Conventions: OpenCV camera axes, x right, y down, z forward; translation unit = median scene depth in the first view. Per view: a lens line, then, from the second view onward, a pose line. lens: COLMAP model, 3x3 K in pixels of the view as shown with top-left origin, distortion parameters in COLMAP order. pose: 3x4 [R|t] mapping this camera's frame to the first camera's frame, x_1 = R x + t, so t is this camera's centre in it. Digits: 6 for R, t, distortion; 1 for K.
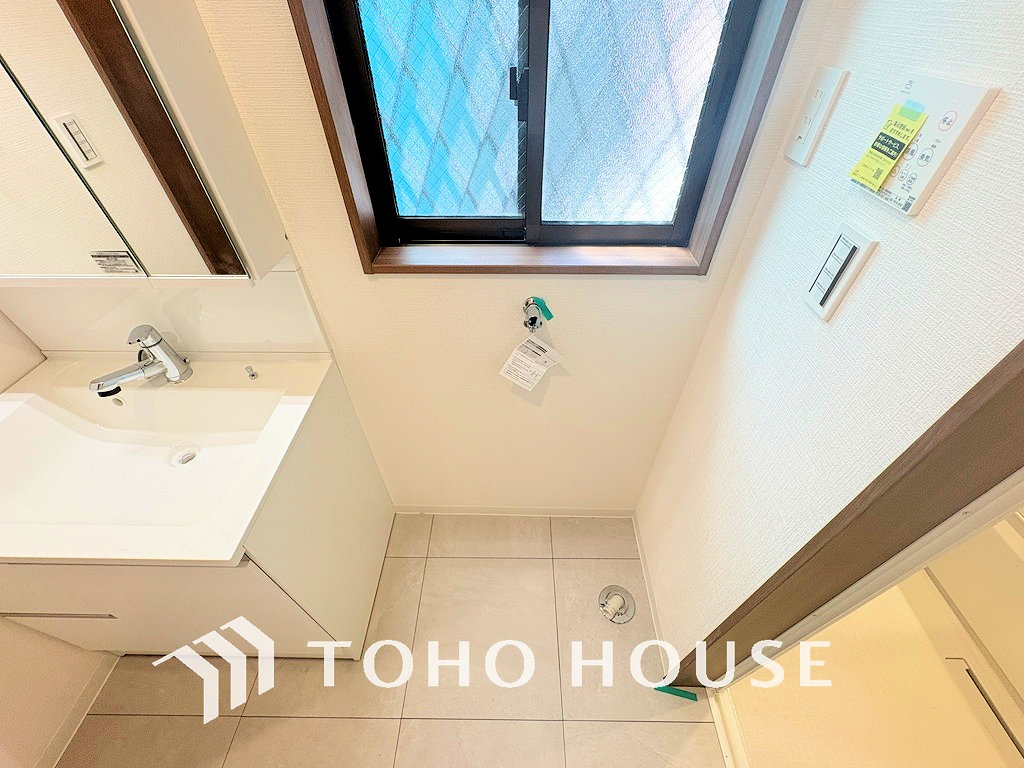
lens RADIAL K [[410.0, 0, 512.2], [0, 410.0, 381.6], [0, 0, 1]] dist [0.000376, 0.000443]
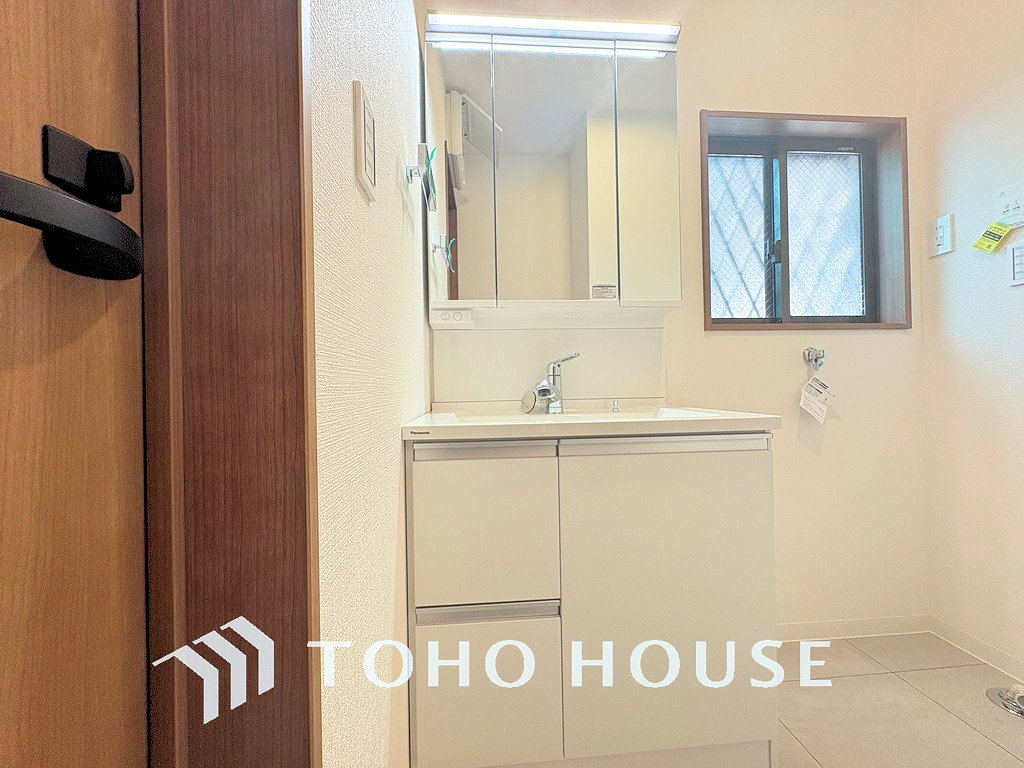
lens RADIAL K [[410.0, 0, 512.2], [0, 410.0, 381.2], [0, 0, 1]] dist [0.000376, 0.000443]
pose [[0.994239, -0.009573, 0.106756, -1.137872], [0.080910, 0.720281, -0.688948, 0.789970], [-0.070299, 0.693617, 0.716906, 0.088208]]
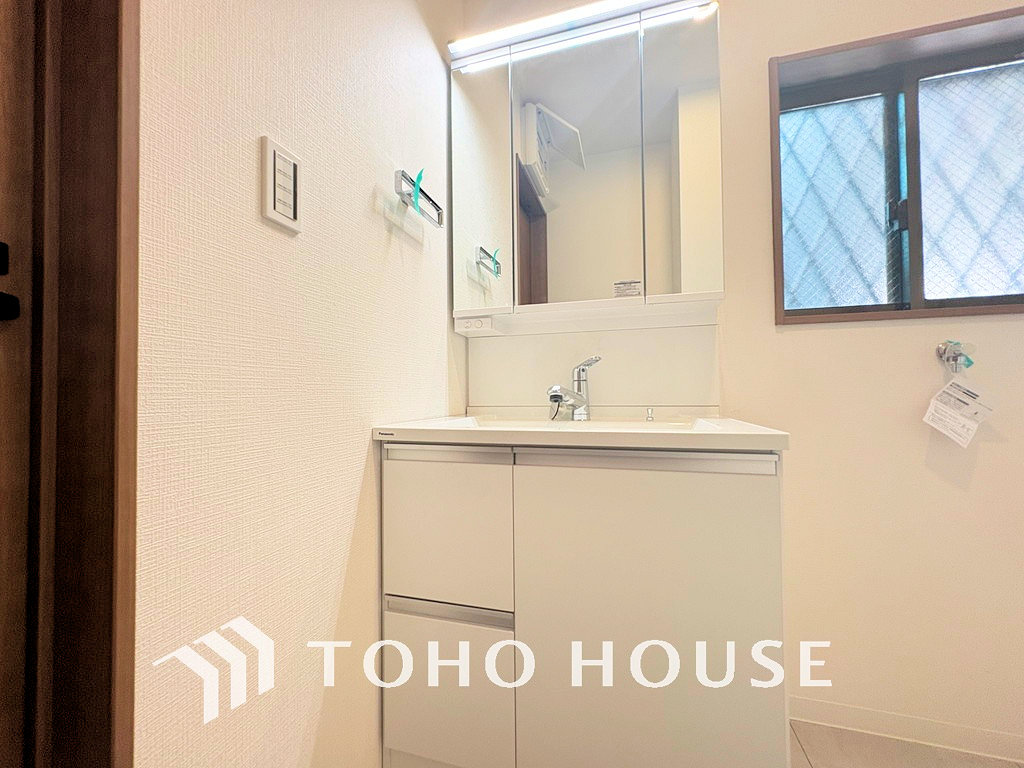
lens RADIAL K [[410.0, 0, 513.7], [0, 410.0, 380.1], [0, 0, 1]] dist [0.000376, 0.000443]
pose [[0.968065, -0.010323, -0.250485, -0.755383], [-0.168876, 0.711598, -0.681989, 0.766553], [0.185285, 0.702511, 0.687130, 0.111447]]
